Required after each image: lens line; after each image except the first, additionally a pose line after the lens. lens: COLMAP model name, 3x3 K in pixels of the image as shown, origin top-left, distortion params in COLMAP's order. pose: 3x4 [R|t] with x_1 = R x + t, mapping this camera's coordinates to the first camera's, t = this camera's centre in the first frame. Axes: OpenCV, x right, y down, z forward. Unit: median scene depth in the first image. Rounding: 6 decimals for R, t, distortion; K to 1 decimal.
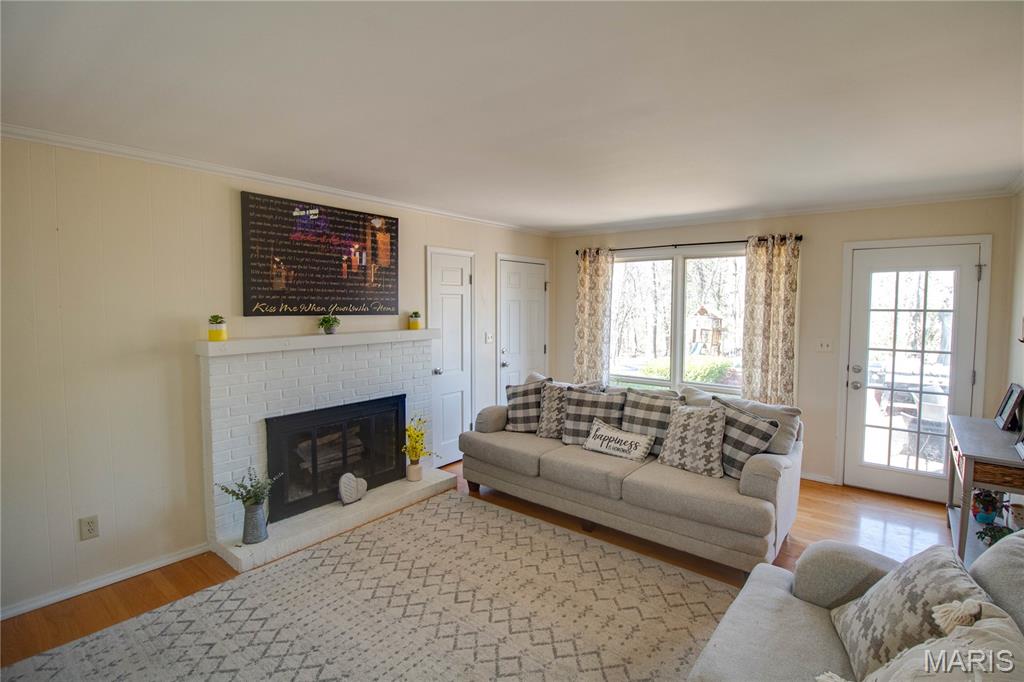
lens RADIAL K [[485.4, 0, 536.9], [0, 485.4, 334.1], [0, 0, 1]] dist [-0.009240, -0.001600]
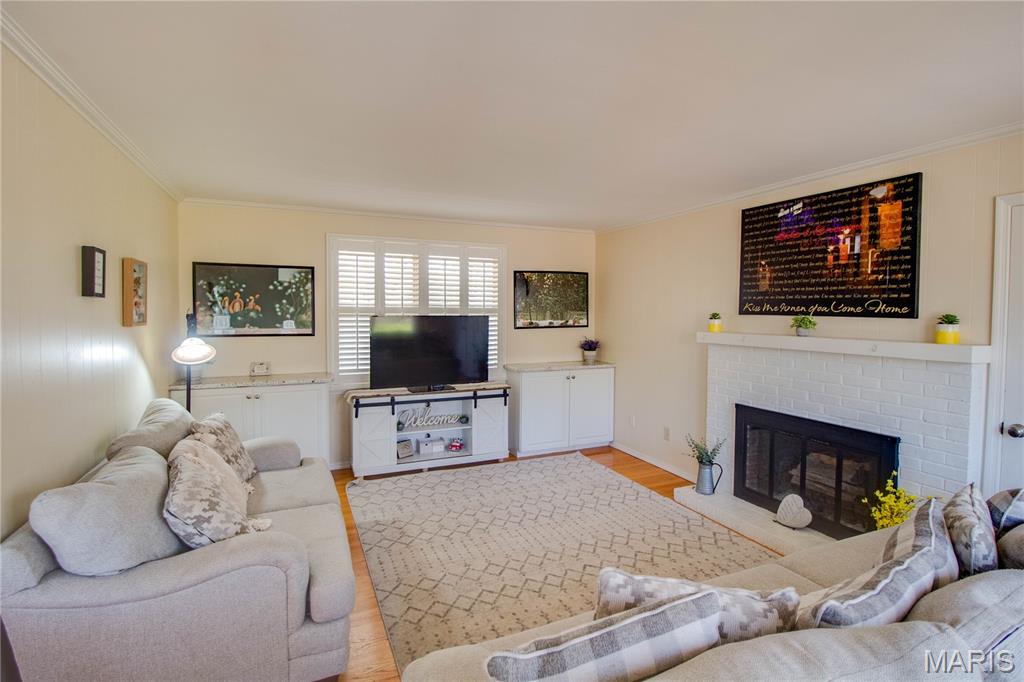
lens RADIAL K [[485.4, 0, 512.2], [0, 485.4, 333.8], [0, 0, 1]] dist [-0.009240, -0.001600]
pose [[-0.478908, 0.036099, -0.877123, 0.609029], [-0.063779, 0.995083, 0.075776, -0.037805], [0.875545, 0.092232, -0.474250, 0.921183]]
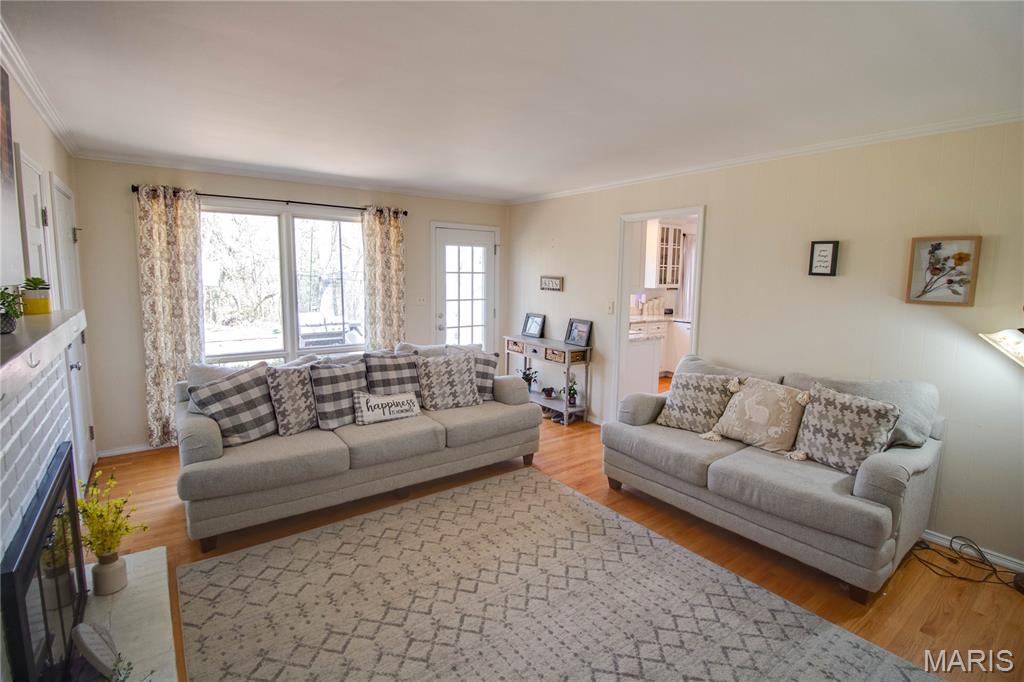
lens RADIAL K [[485.4, 0, 511.8], [0, 485.4, 337.2], [0, 0, 1]] dist [-0.009240, -0.001600]
pose [[0.278983, -0.127516, 0.951792, -0.664361], [0.050060, 0.991728, 0.118193, -0.022243], [-0.958990, 0.014672, 0.283059, 0.458331]]
